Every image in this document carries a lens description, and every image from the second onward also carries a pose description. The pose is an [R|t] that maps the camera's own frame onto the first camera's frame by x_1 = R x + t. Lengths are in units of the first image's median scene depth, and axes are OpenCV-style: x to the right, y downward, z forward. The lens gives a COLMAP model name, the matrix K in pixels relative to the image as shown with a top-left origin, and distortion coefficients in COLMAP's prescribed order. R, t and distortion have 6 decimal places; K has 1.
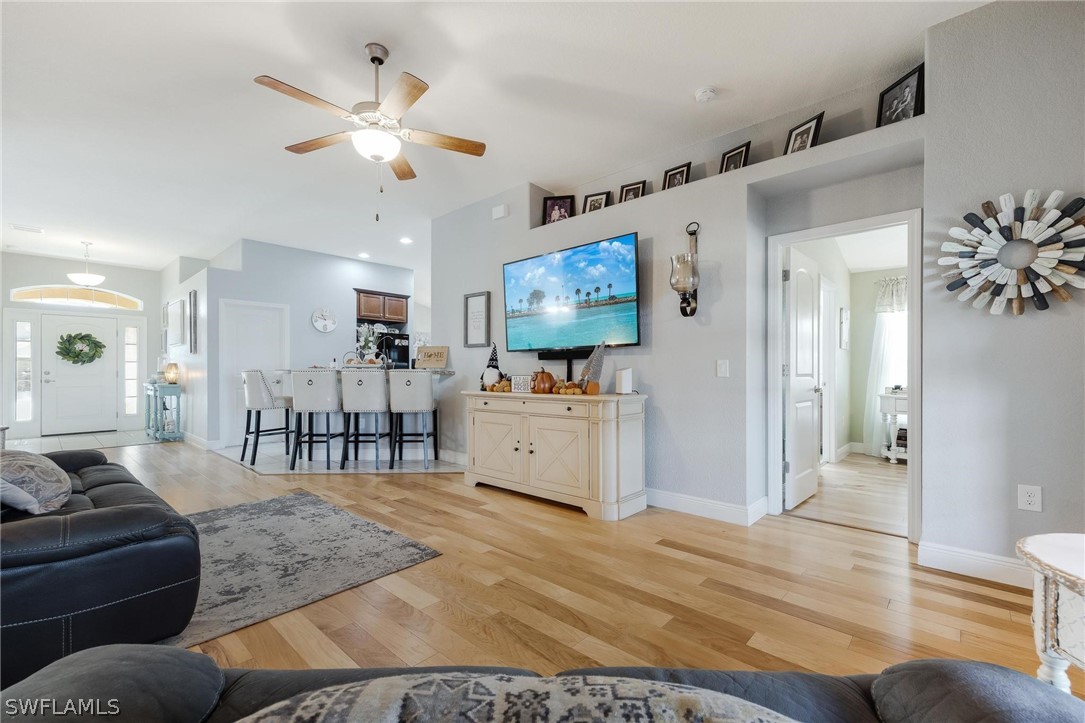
lens RADIAL K [[452.2, 0, 546.3], [0, 452.2, 370.0], [0, 0, 1]] dist [0.000026, -0.000010]
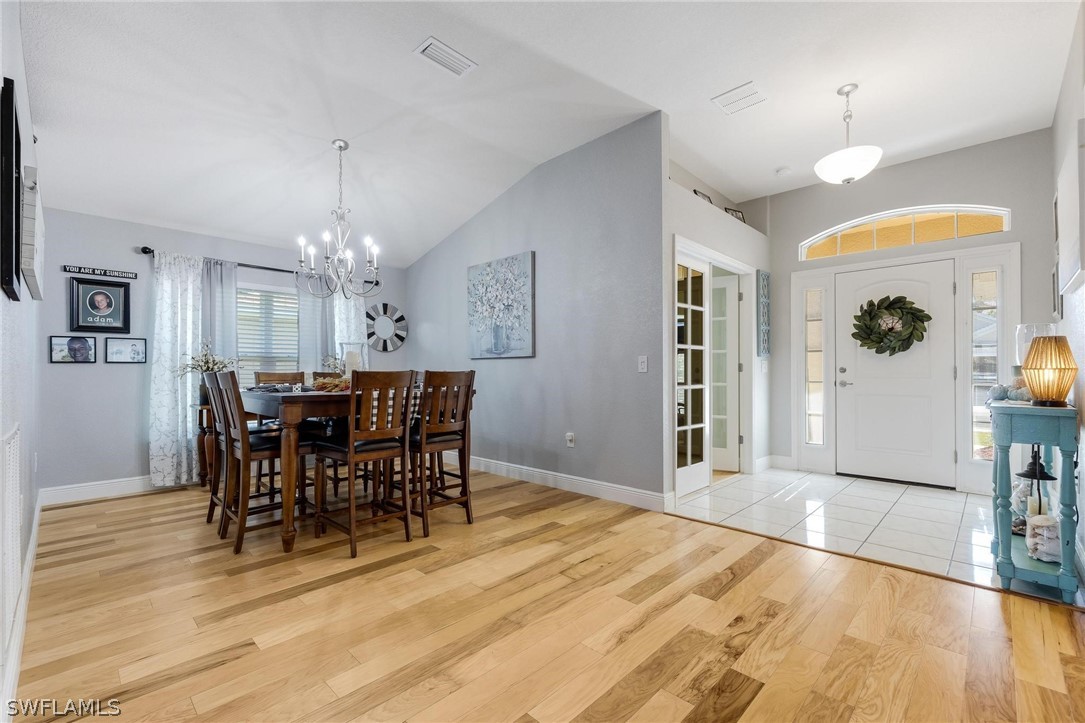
lens RADIAL K [[476.4, 0, 545.3], [0, 476.4, 370.8], [0, 0, 1]] dist [0.001319, 0.000225]
pose [[-0.031553, 0.001392, -0.999501, -1.347511], [0.002784, 0.999995, 0.001305, 0.015879], [0.999498, -0.002742, -0.031557, 1.836786]]
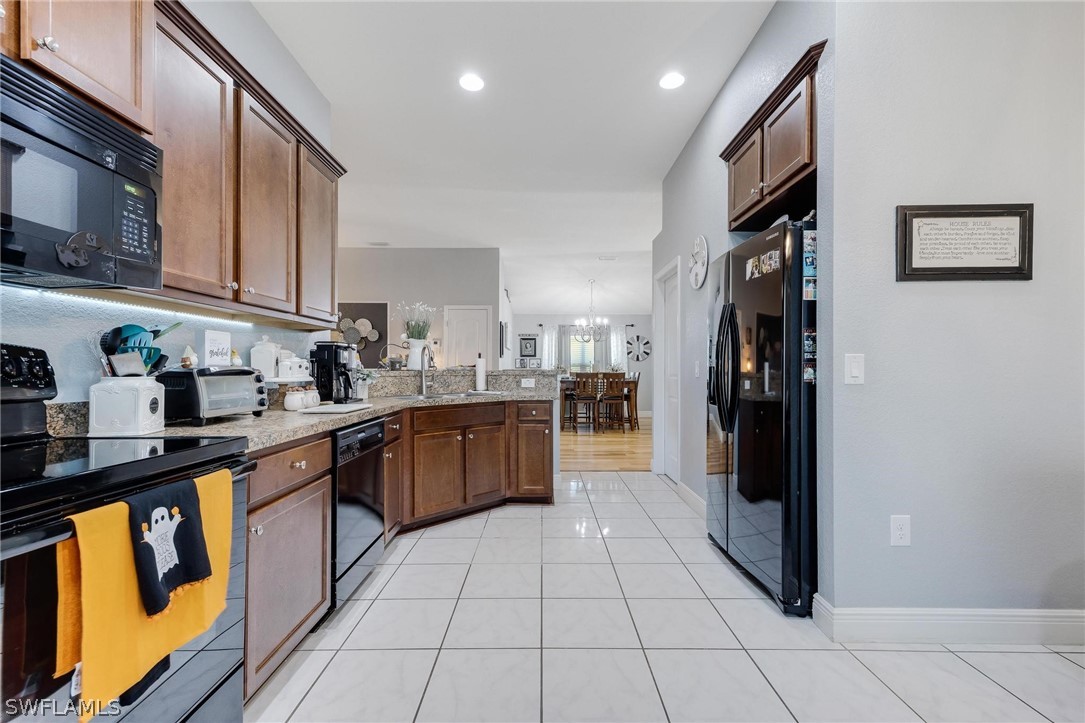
lens RADIAL K [[465.9, 0, 541.1], [0, 465.9, 366.3], [0, 0, 1]] dist [0.020904, 0.000097]
pose [[-0.735715, -0.002561, -0.677286, -0.076311], [0.002682, 0.999974, -0.006695, -0.002014], [0.677286, -0.006742, -0.735689, 3.546118]]
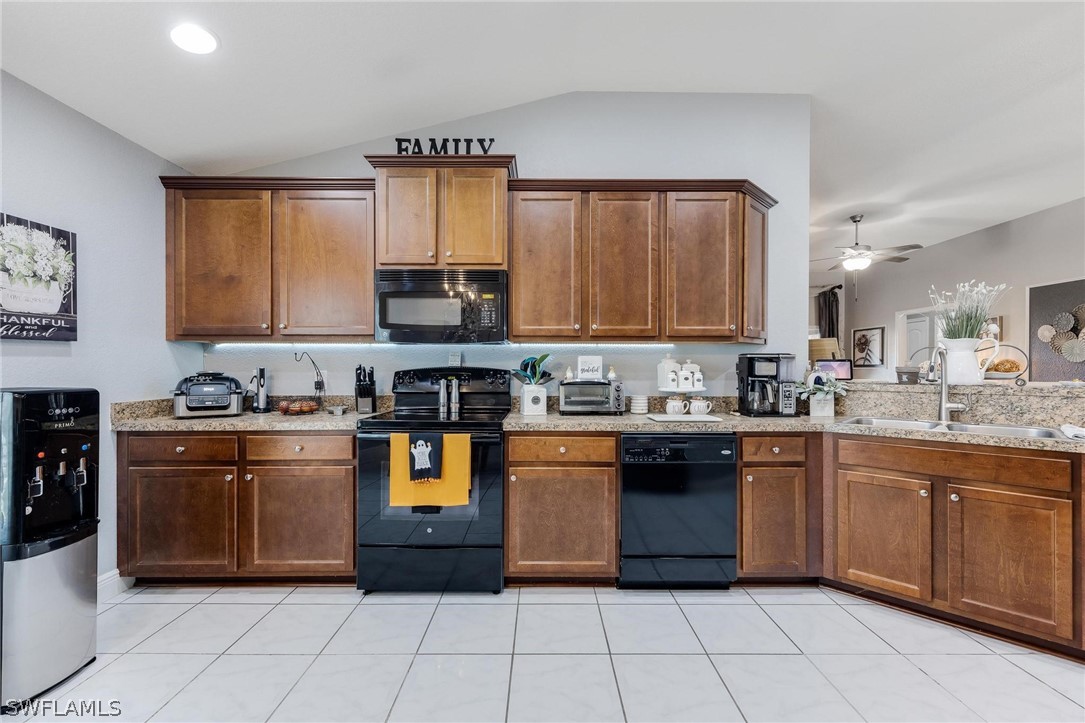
lens RADIAL K [[452.2, 0, 546.3], [0, 452.2, 370.0], [0, 0, 1]] dist [0.000026, -0.000010]
pose [[-0.680663, -0.001438, 0.732595, -0.921054], [-0.003135, 0.999995, -0.000951, -0.027946], [-0.732590, -0.002944, -0.680664, 3.474088]]
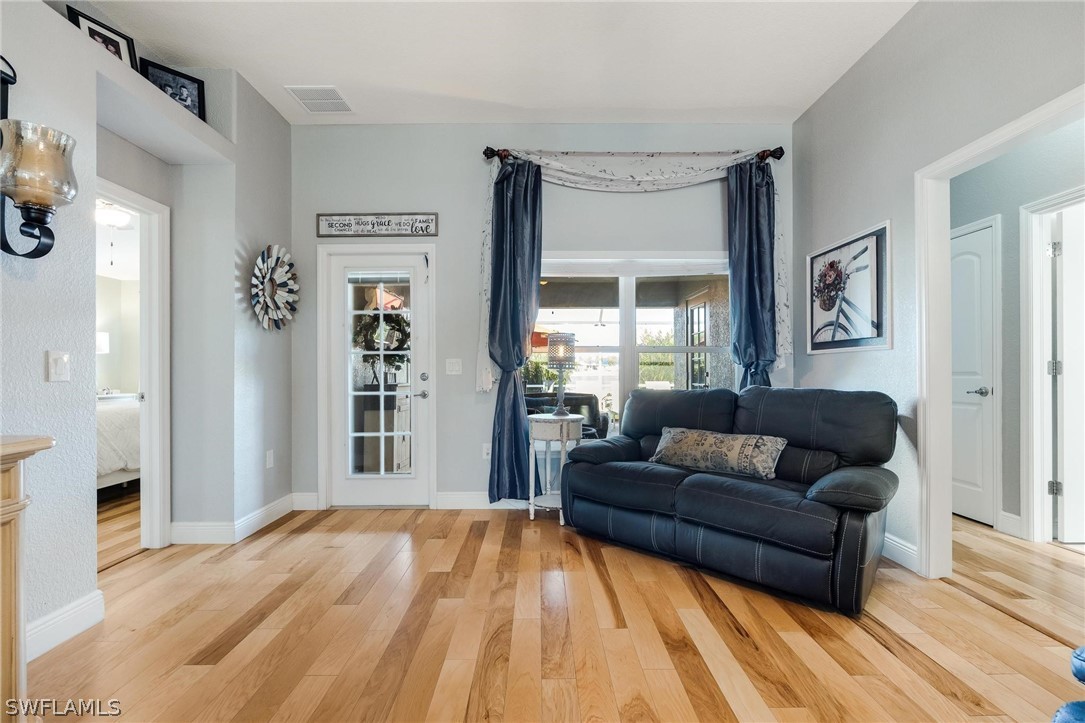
lens RADIAL K [[476.4, 0, 545.3], [0, 476.4, 370.8], [0, 0, 1]] dist [0.001319, 0.000225]
pose [[-0.679449, 0.003603, 0.733714, -0.535695], [0.002489, 0.999994, -0.002606, 0.005199], [-0.733718, 0.000055, -0.679454, 1.174306]]
